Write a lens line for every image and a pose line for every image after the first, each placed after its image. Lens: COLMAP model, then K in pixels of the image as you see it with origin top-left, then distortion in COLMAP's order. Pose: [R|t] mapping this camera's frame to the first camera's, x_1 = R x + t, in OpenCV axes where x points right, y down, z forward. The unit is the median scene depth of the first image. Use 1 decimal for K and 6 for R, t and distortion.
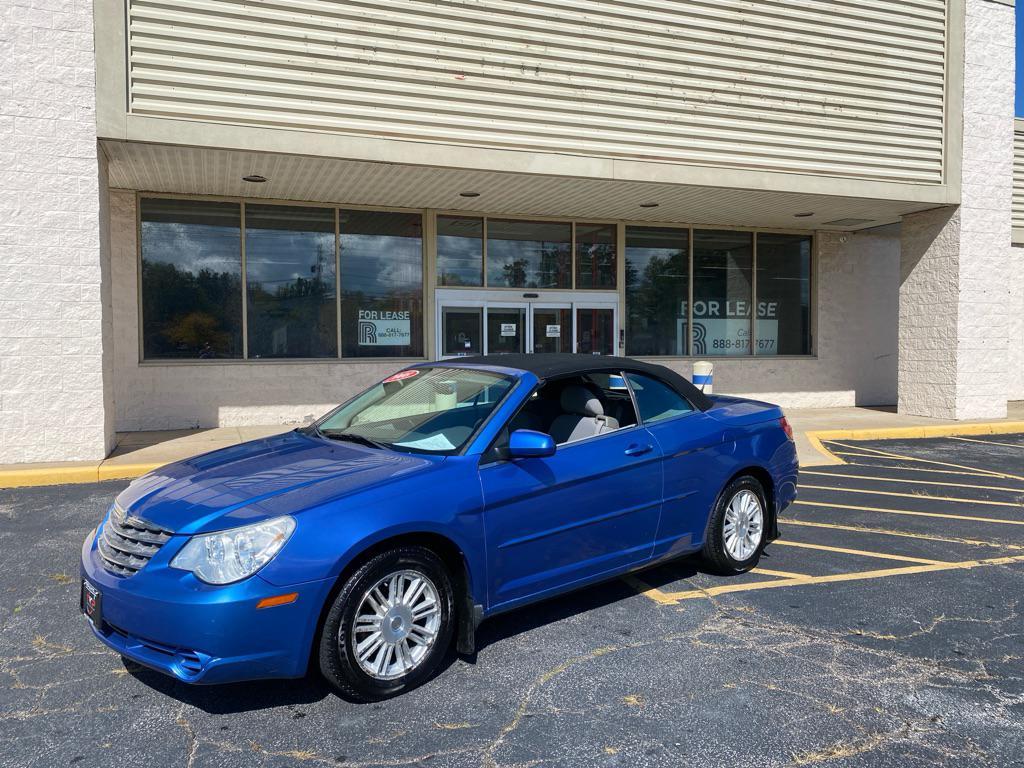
lens RADIAL K [[760.0, 0, 484.1], [0, 760.0, 369.9], [0, 0, 1]] dist [0.016126, -0.006323]
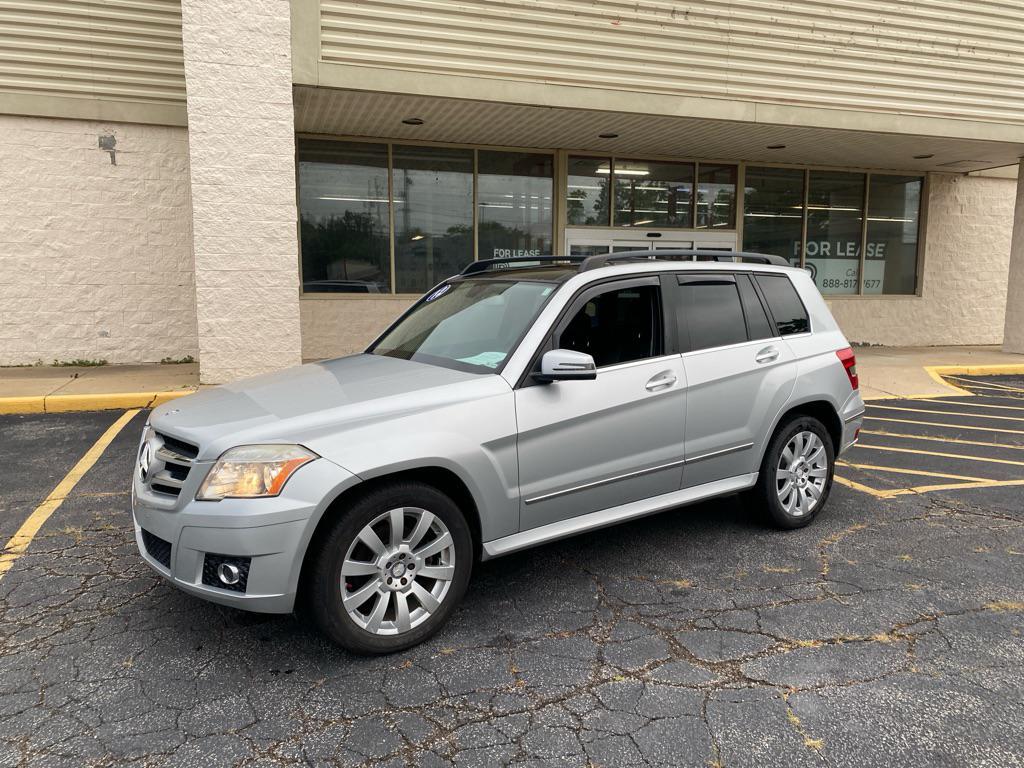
lens RADIAL K [[760.0, 0, 517.7], [0, 760.0, 373.7], [0, 0, 1]] dist [0.016126, -0.006323]
pose [[0.999642, 0.011242, -0.024281, -0.113983], [-0.009172, 0.996443, 0.083768, 0.006966], [0.025136, -0.083515, 0.996189, -0.069265]]
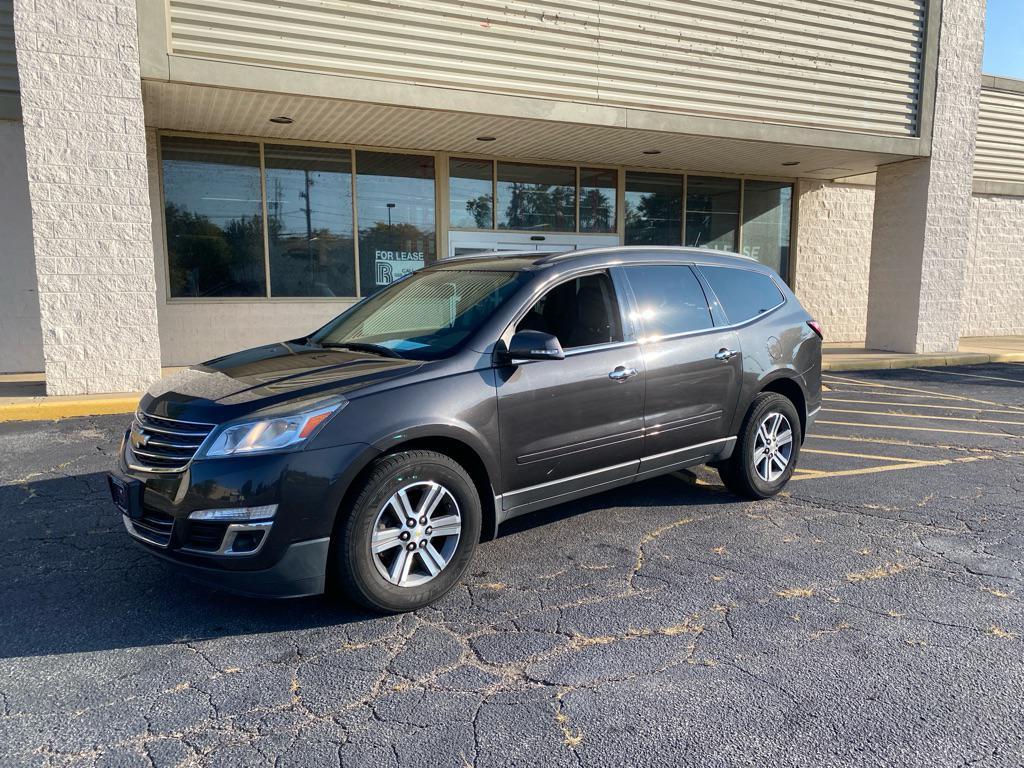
lens RADIAL K [[760.0, 0, 516.0], [0, 760.0, 378.0], [0, 0, 1]] dist [0.016126, -0.006323]
pose [[0.996216, -0.007715, 0.086568, -0.070945], [0.000299, 0.996350, 0.085364, 0.006656], [-0.086910, -0.085015, 0.992582, -0.066645]]
